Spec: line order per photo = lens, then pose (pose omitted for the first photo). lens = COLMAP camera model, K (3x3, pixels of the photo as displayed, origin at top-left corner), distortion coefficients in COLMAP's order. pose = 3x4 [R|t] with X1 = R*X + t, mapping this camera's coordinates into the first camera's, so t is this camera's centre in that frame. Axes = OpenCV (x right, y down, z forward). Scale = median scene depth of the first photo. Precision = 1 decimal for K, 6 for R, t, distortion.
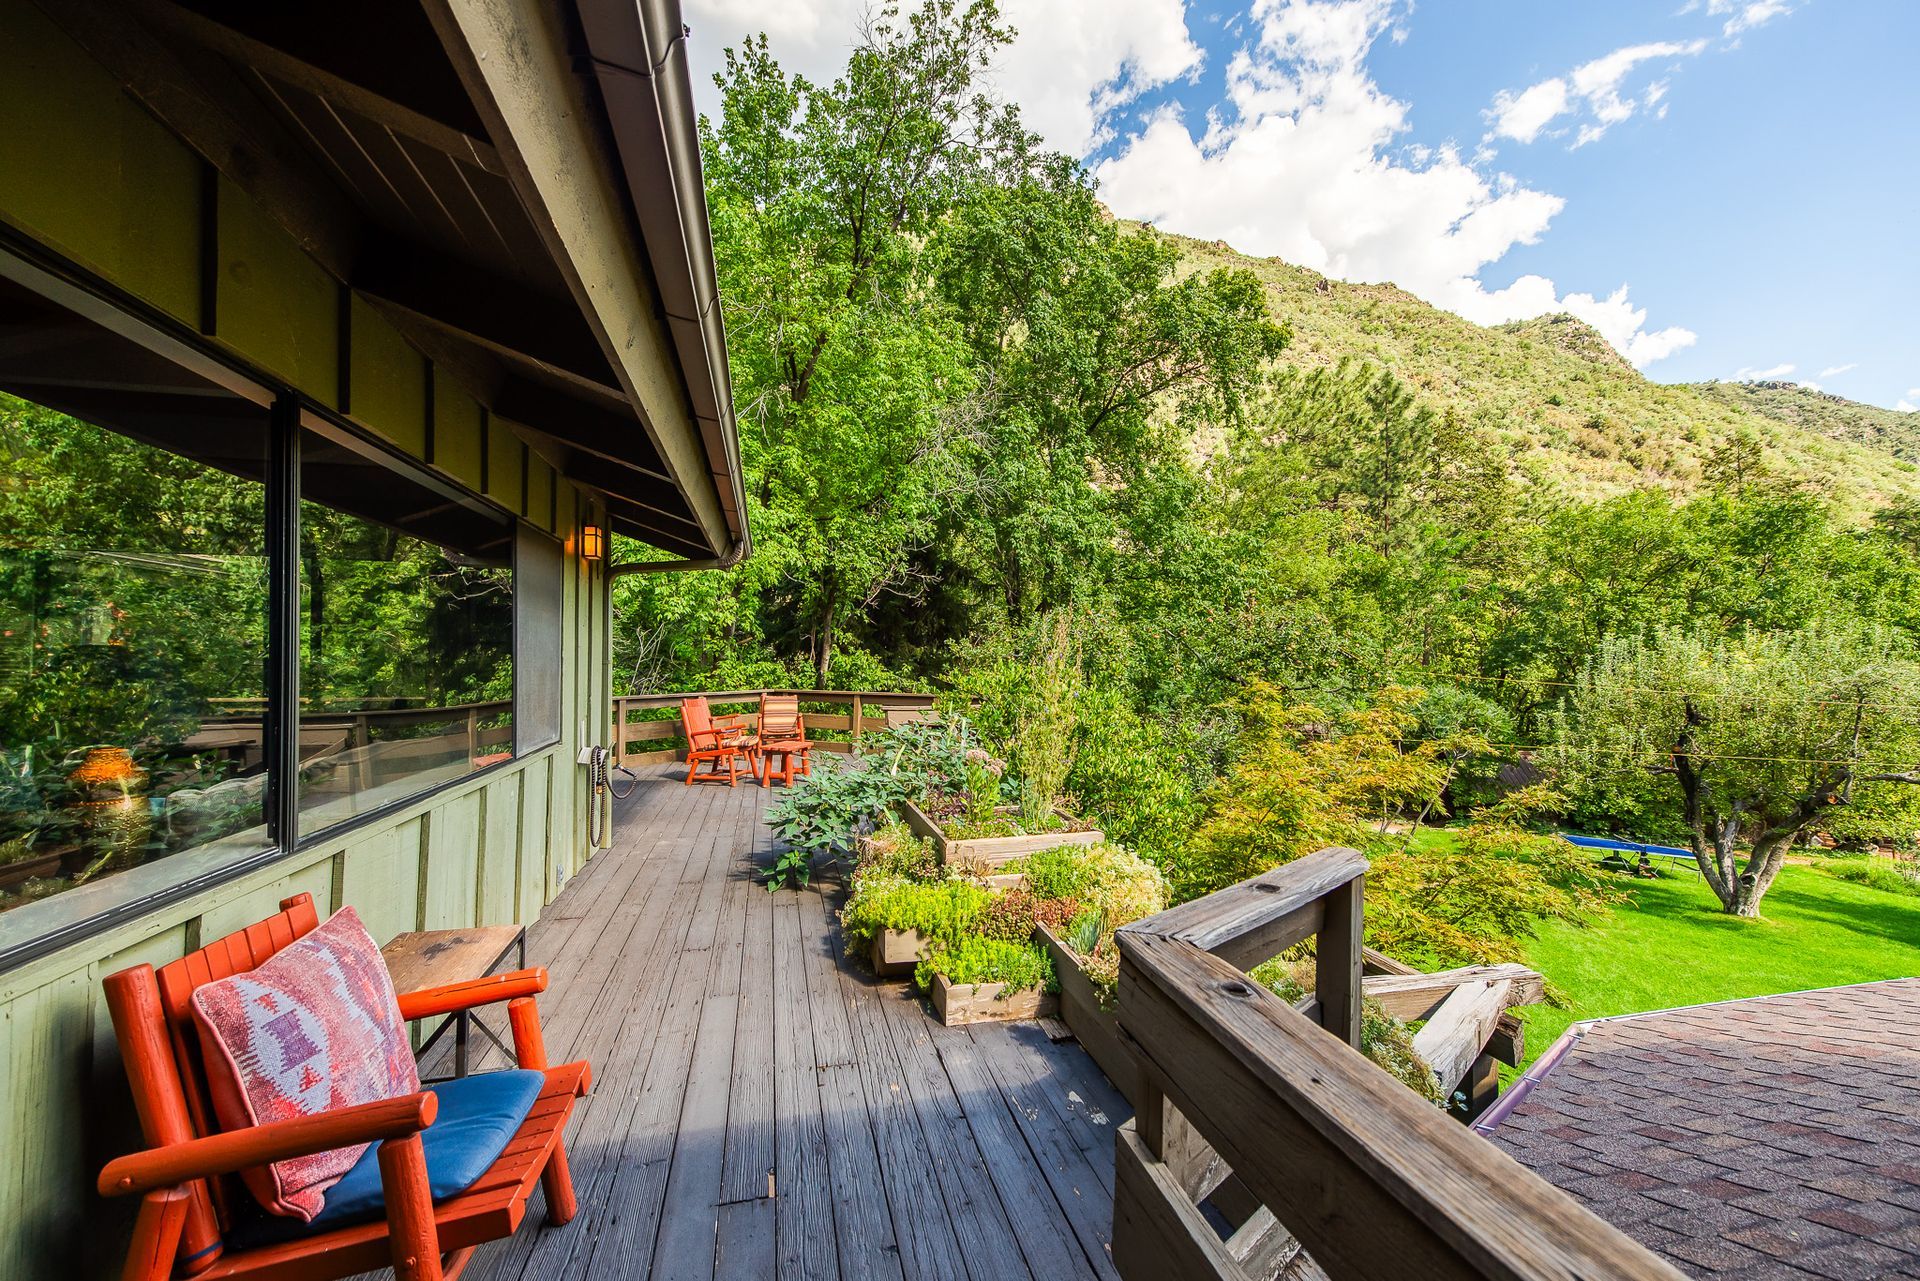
lens RADIAL K [[824.7, 0, 960.4], [0, 824.7, 669.8], [0, 0, 1]] dist [-0.000820, -0.000144]
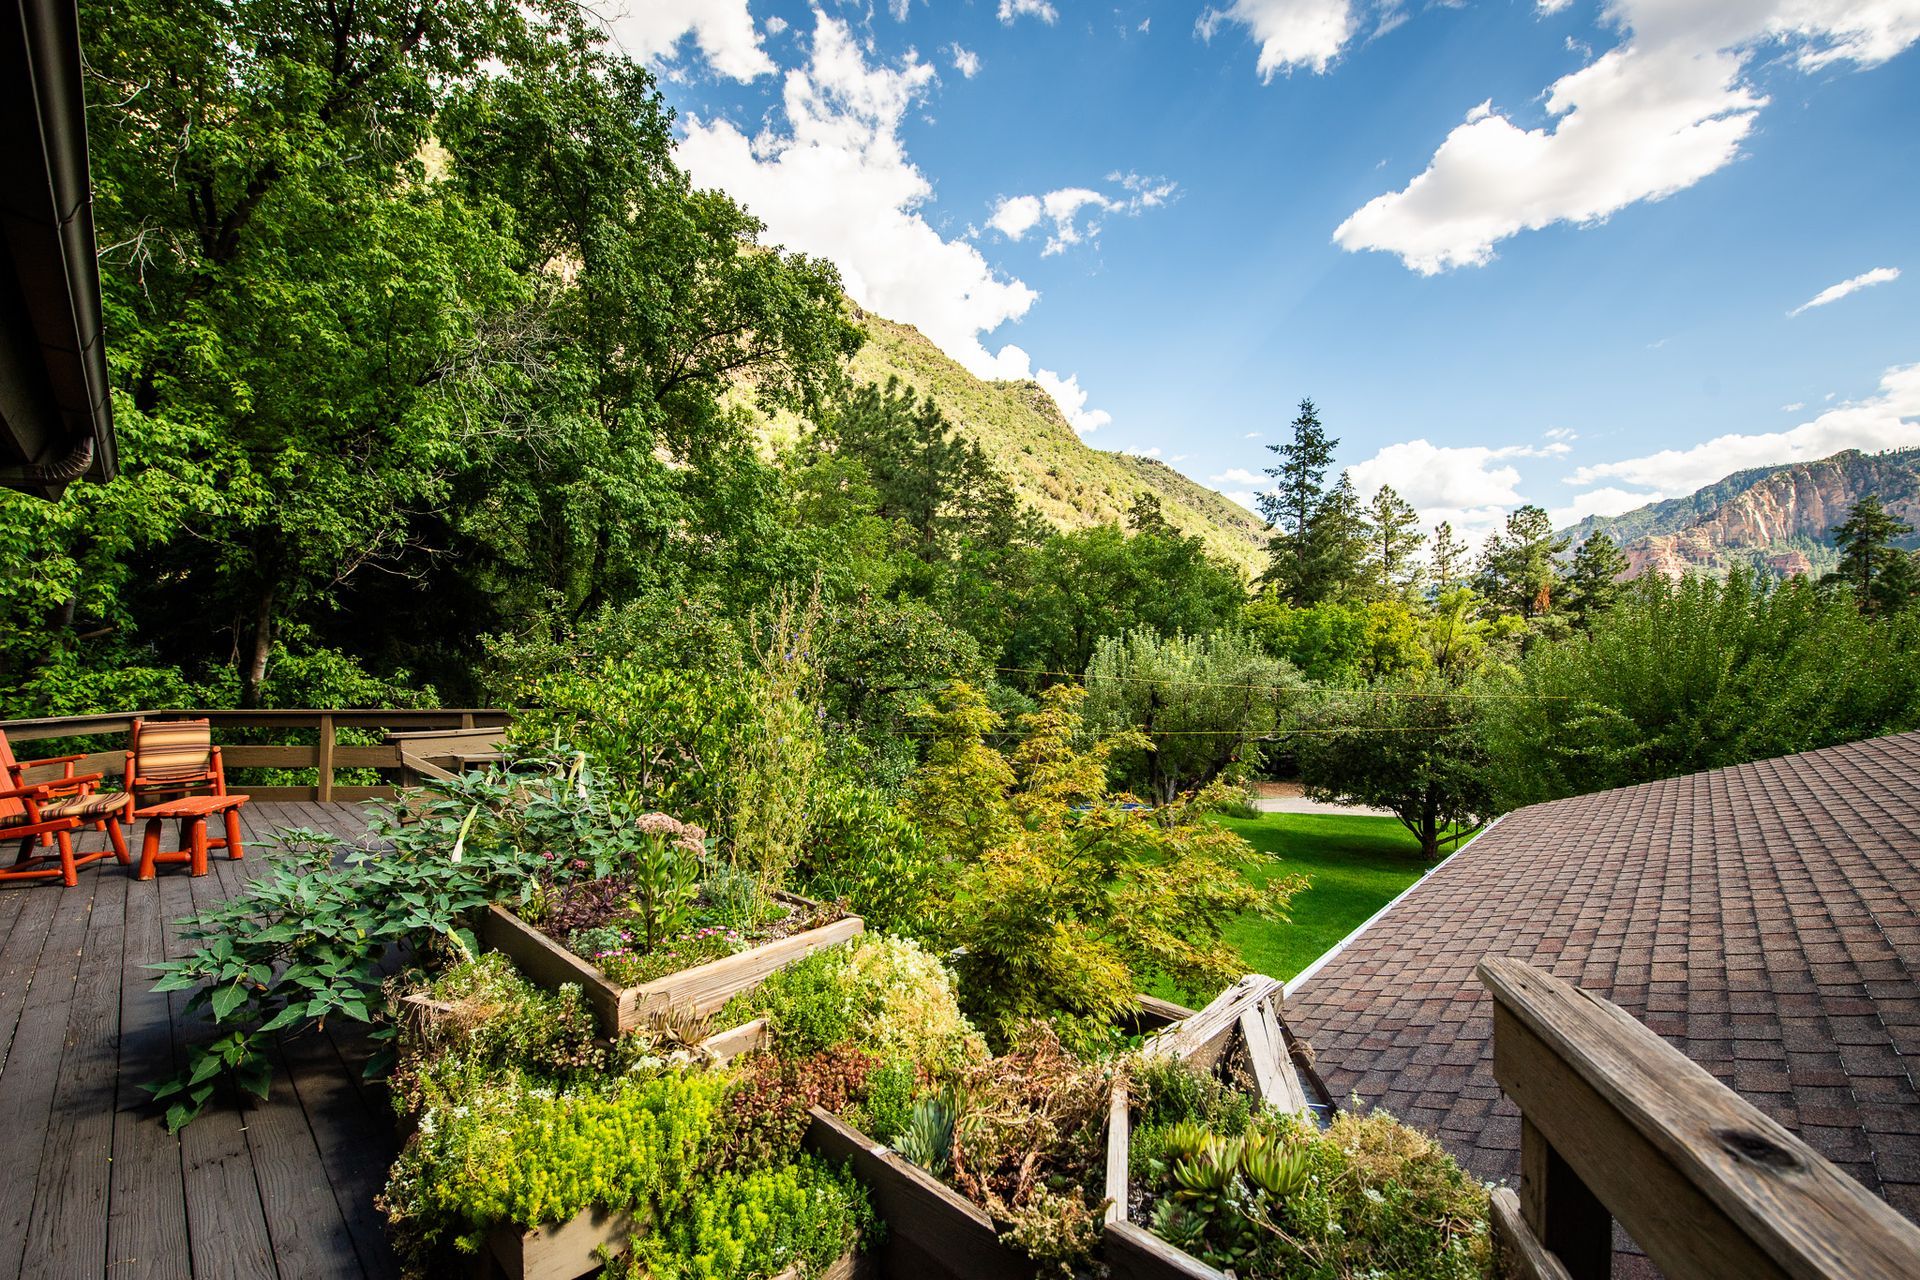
lens RADIAL K [[793.9, 0, 971.5], [0, 793.9, 657.1], [0, 0, 1]] dist [-0.015167, -0.003259]
pose [[0.830655, -0.003688, 0.556775, -0.037197], [0.012793, 0.999840, -0.012463, -0.001497], [-0.556640, 0.017475, 0.830570, 0.143540]]
